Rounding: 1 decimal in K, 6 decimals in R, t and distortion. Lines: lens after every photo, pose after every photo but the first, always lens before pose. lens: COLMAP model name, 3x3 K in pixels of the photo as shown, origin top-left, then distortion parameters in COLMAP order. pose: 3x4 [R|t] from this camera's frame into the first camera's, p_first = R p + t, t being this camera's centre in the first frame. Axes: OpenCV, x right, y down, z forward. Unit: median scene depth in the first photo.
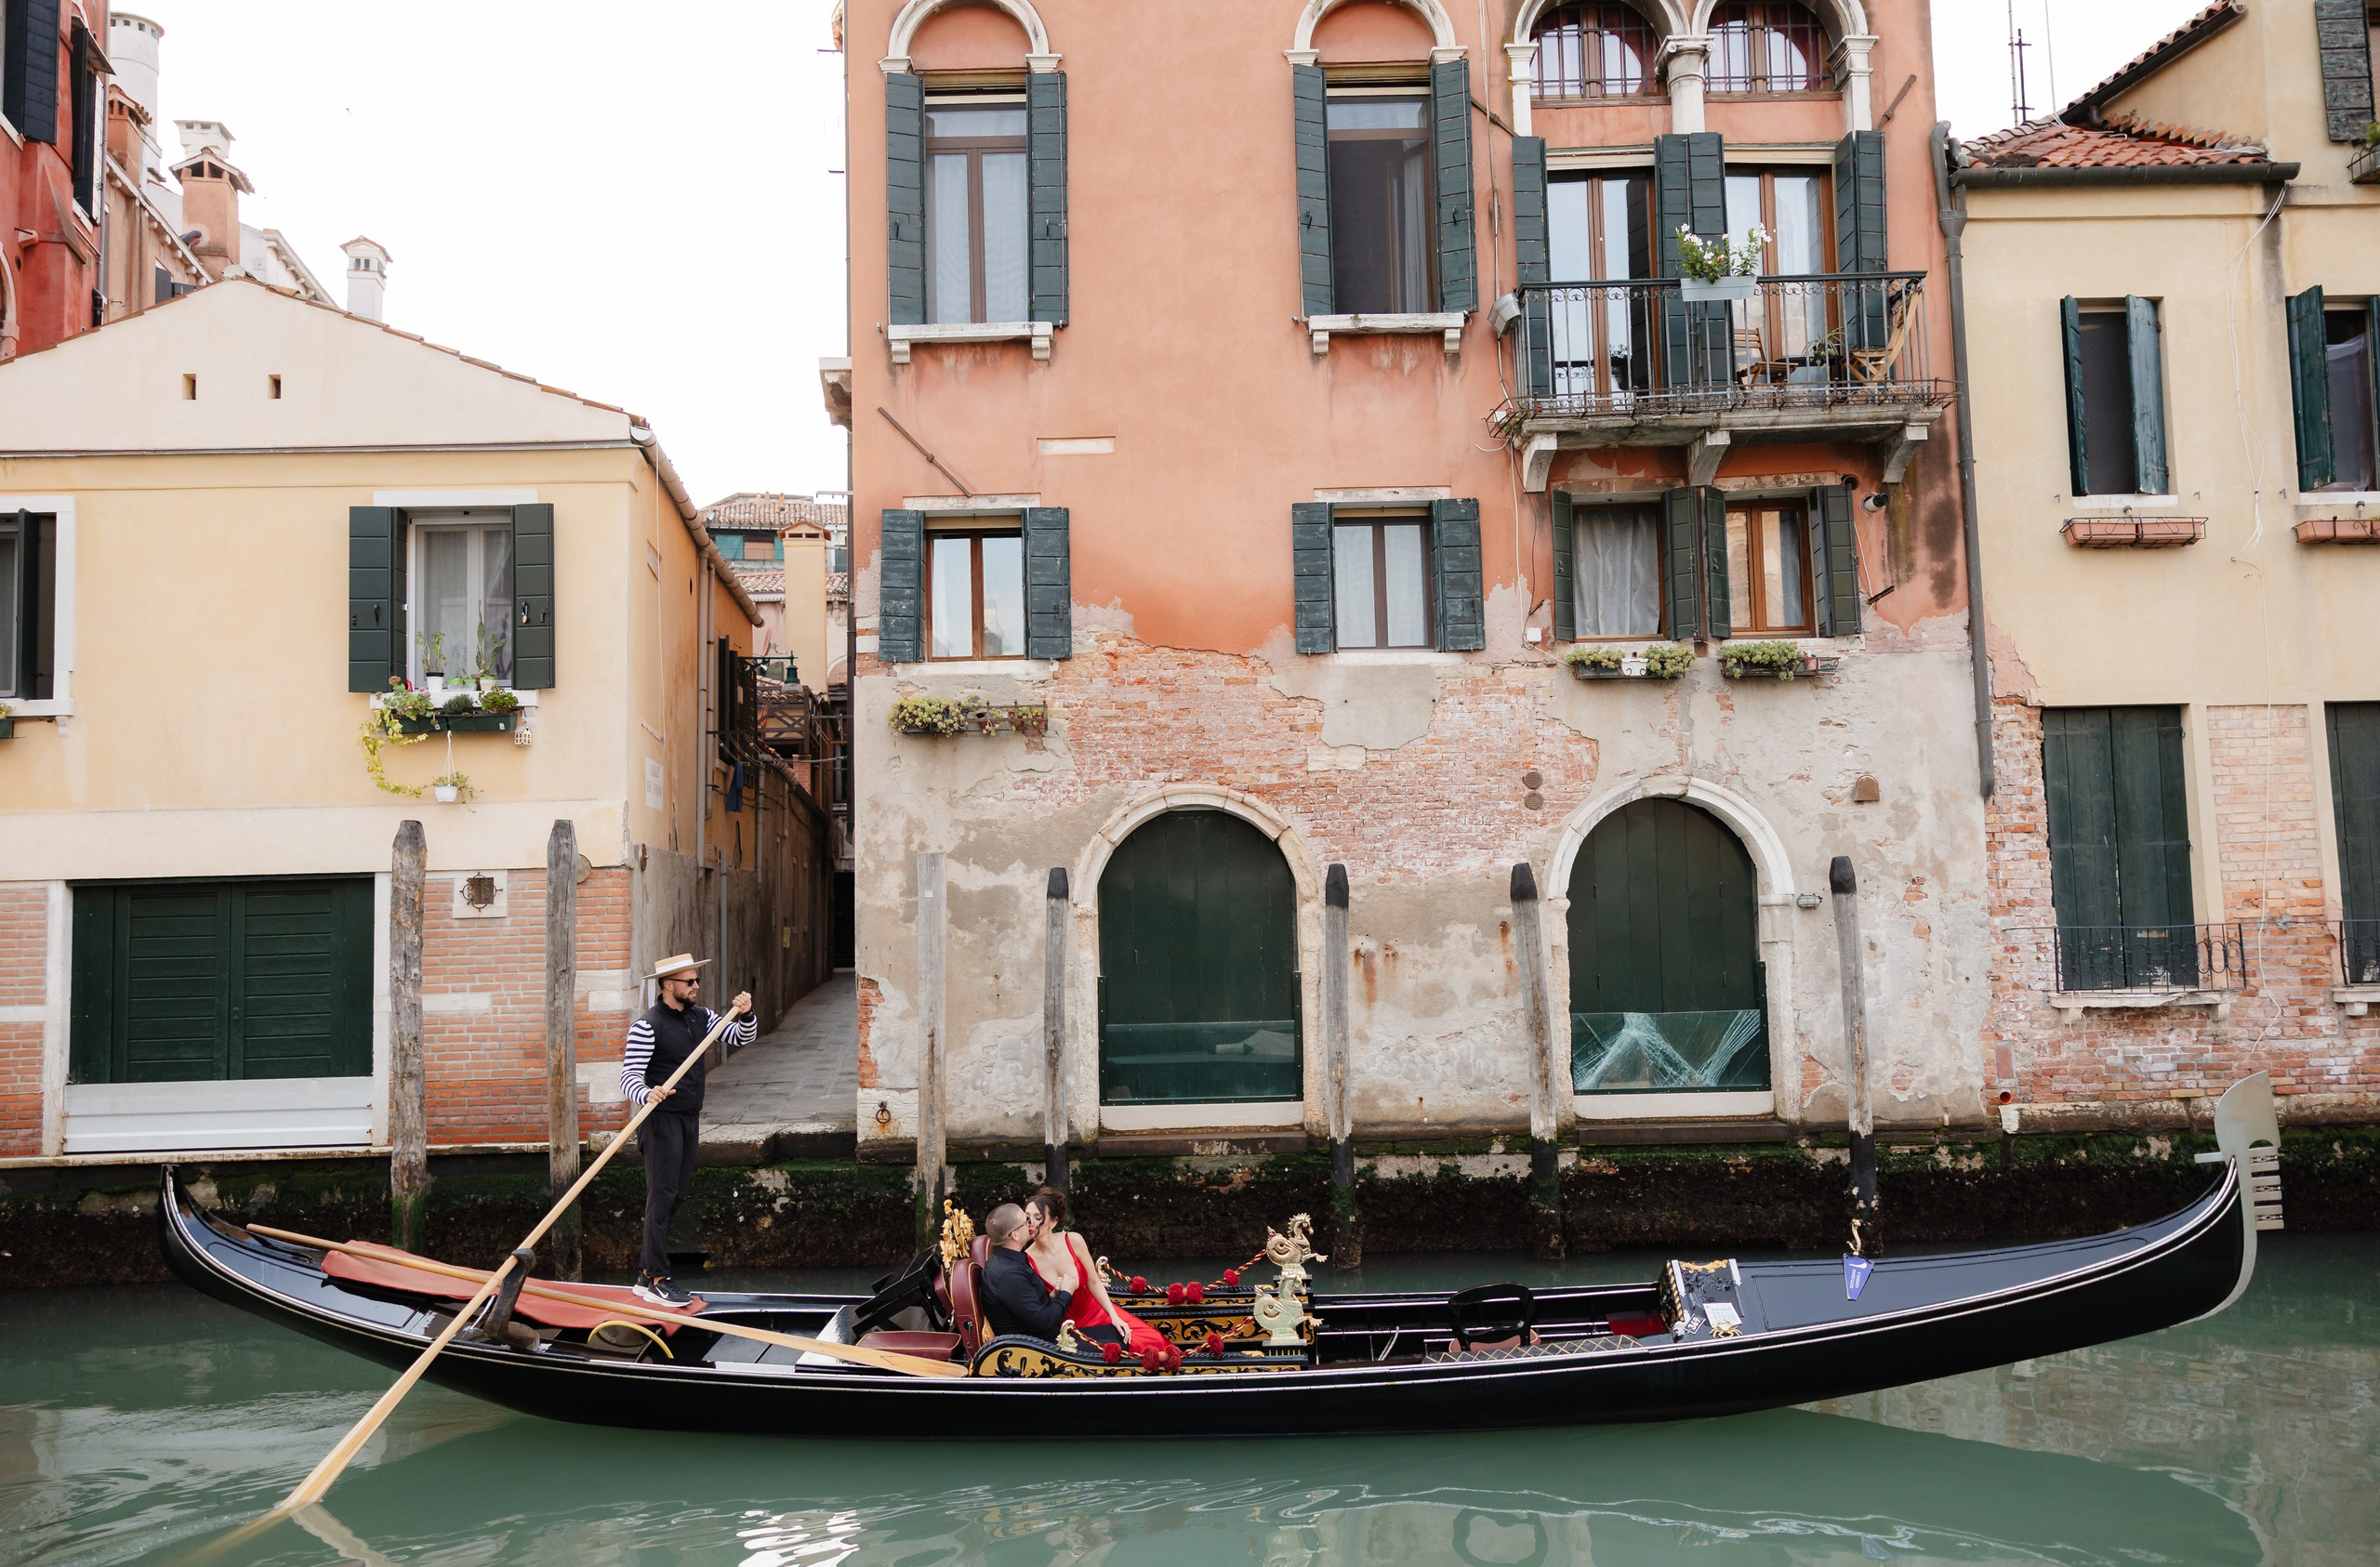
lens RADIAL K [[1865.2, 0, 1189.9], [0, 1865.2, 778.7], [0, 0, 1]] dist [0.016534, 0.000236]
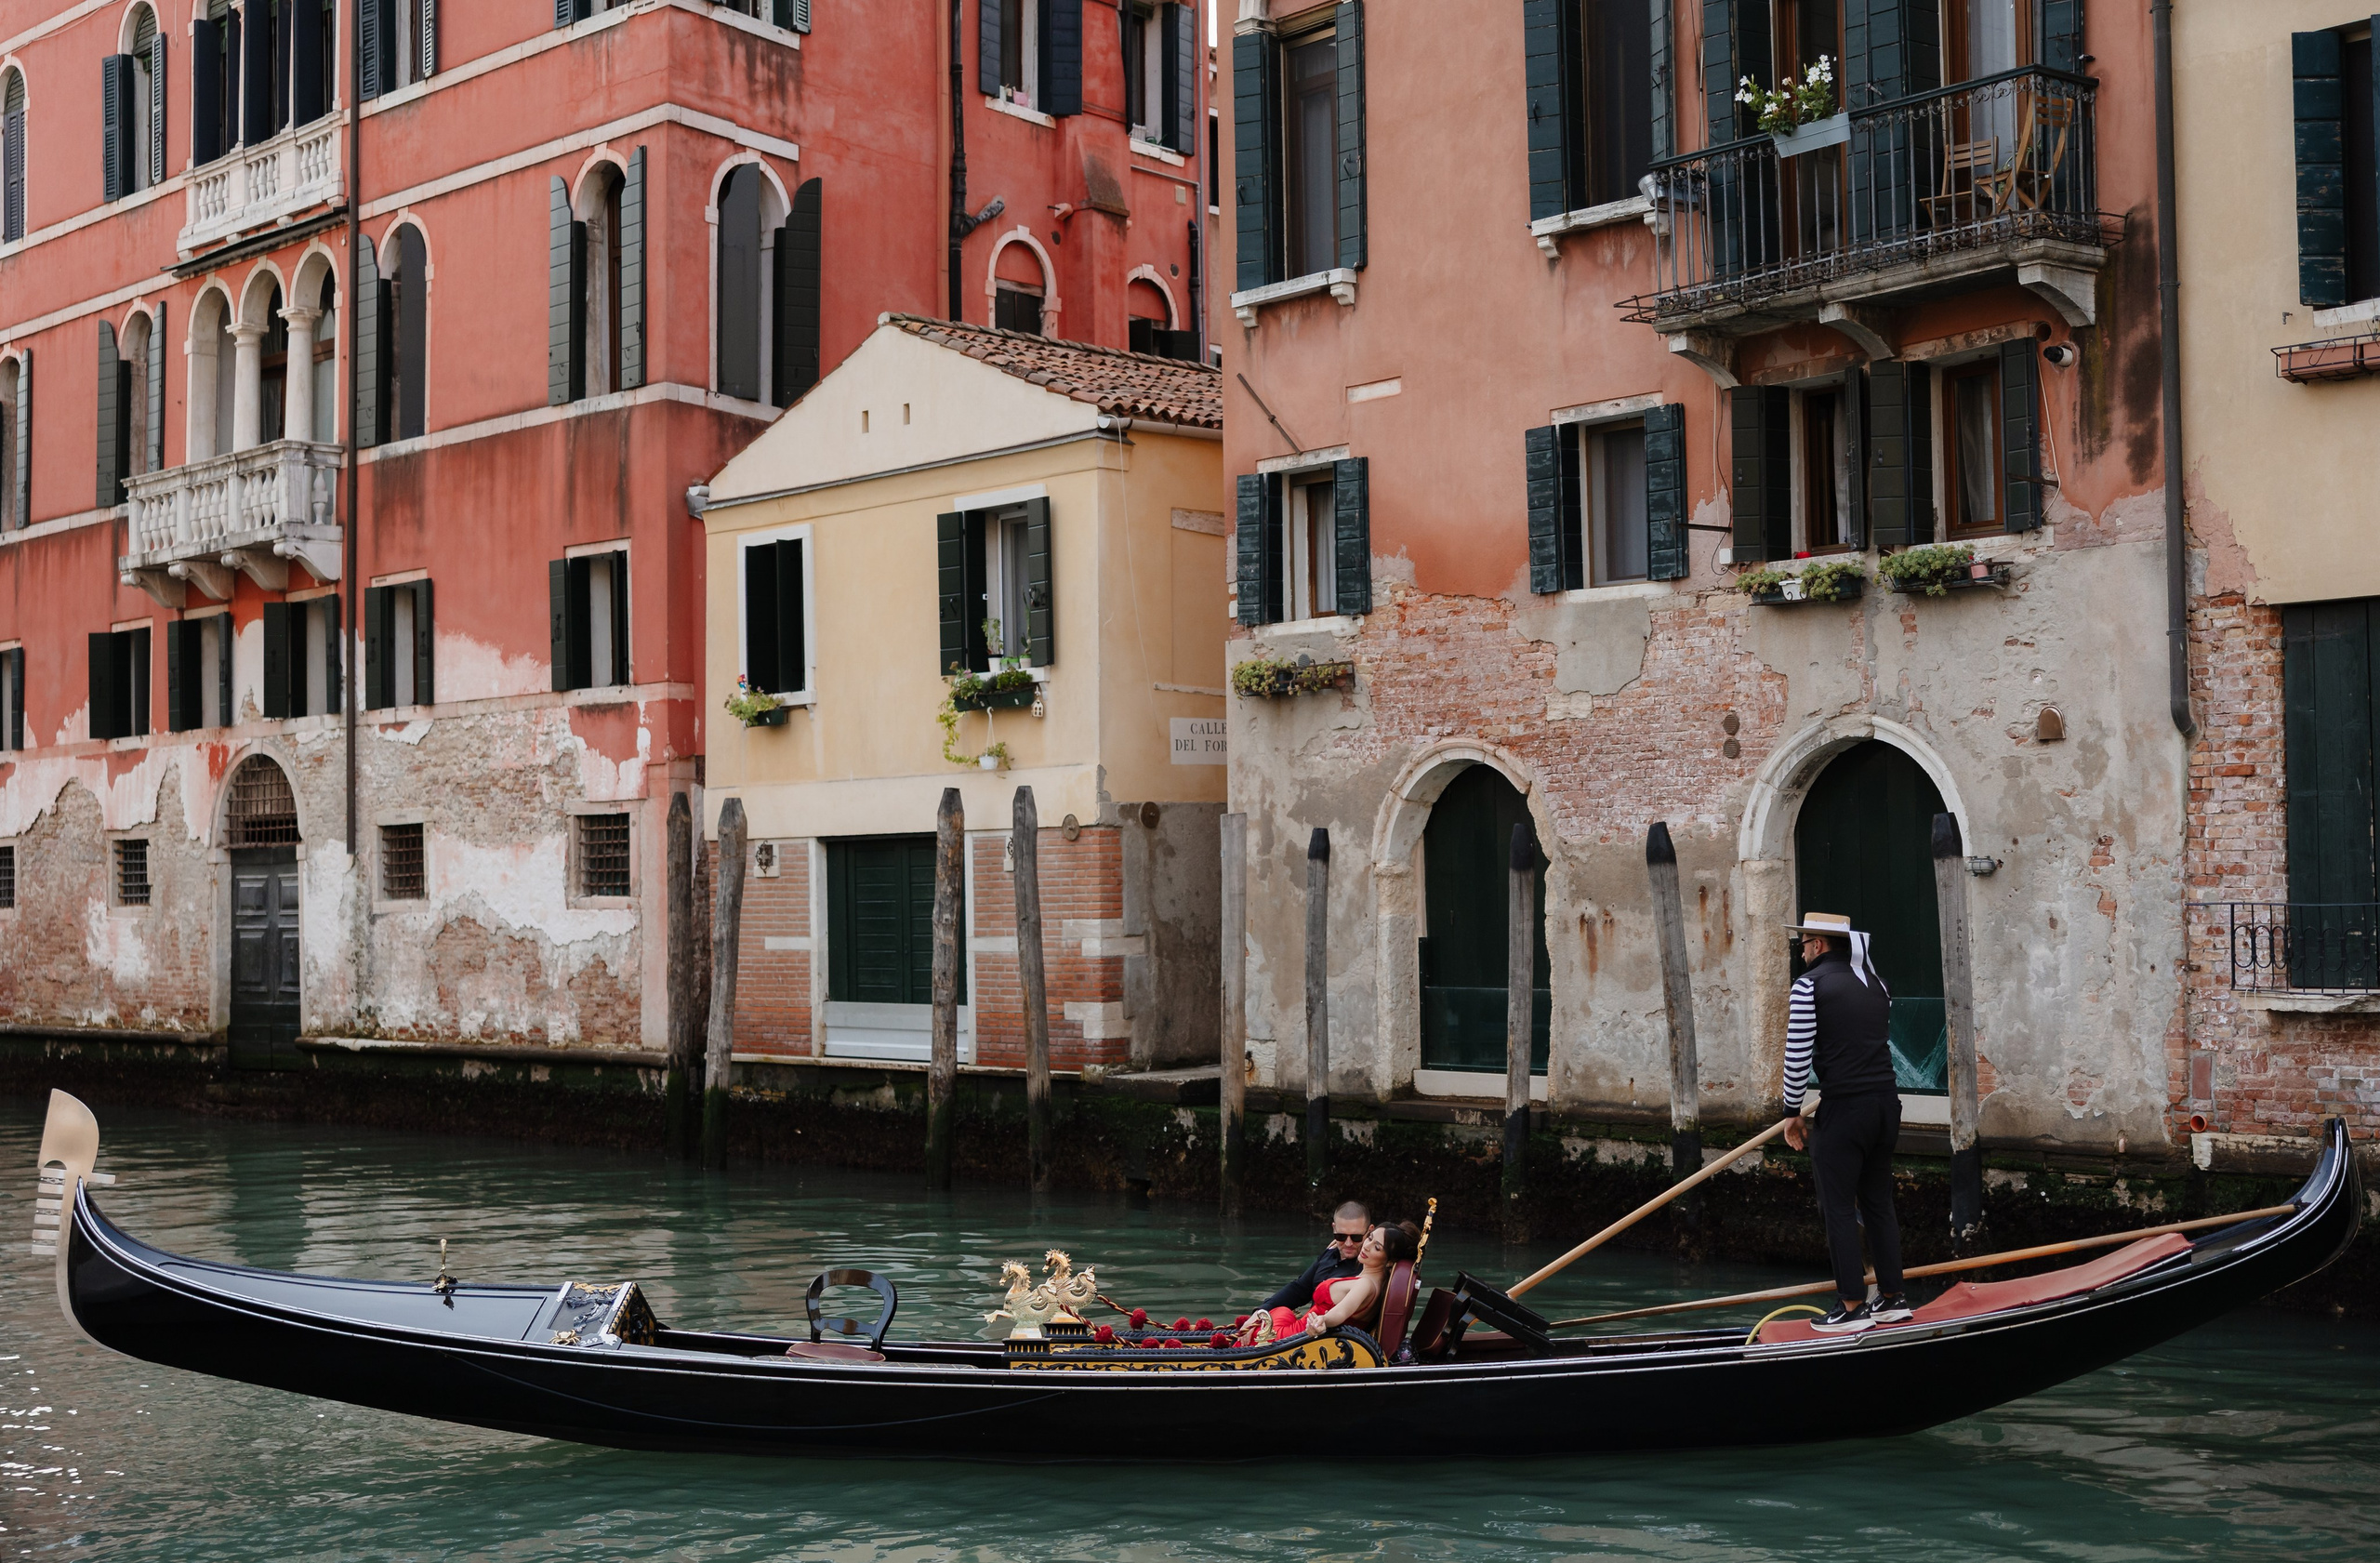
lens RADIAL K [[3181.1, 0, 1189.1], [0, 3181.1, 775.7], [0, 0, 1]] dist [0.012005, 0.043737]
pose [[0.630132, -0.014099, -0.776360, 1.171321], [0.063384, 0.997432, 0.033331, -0.040570], [0.773897, -0.070211, 0.629408, -0.128851]]
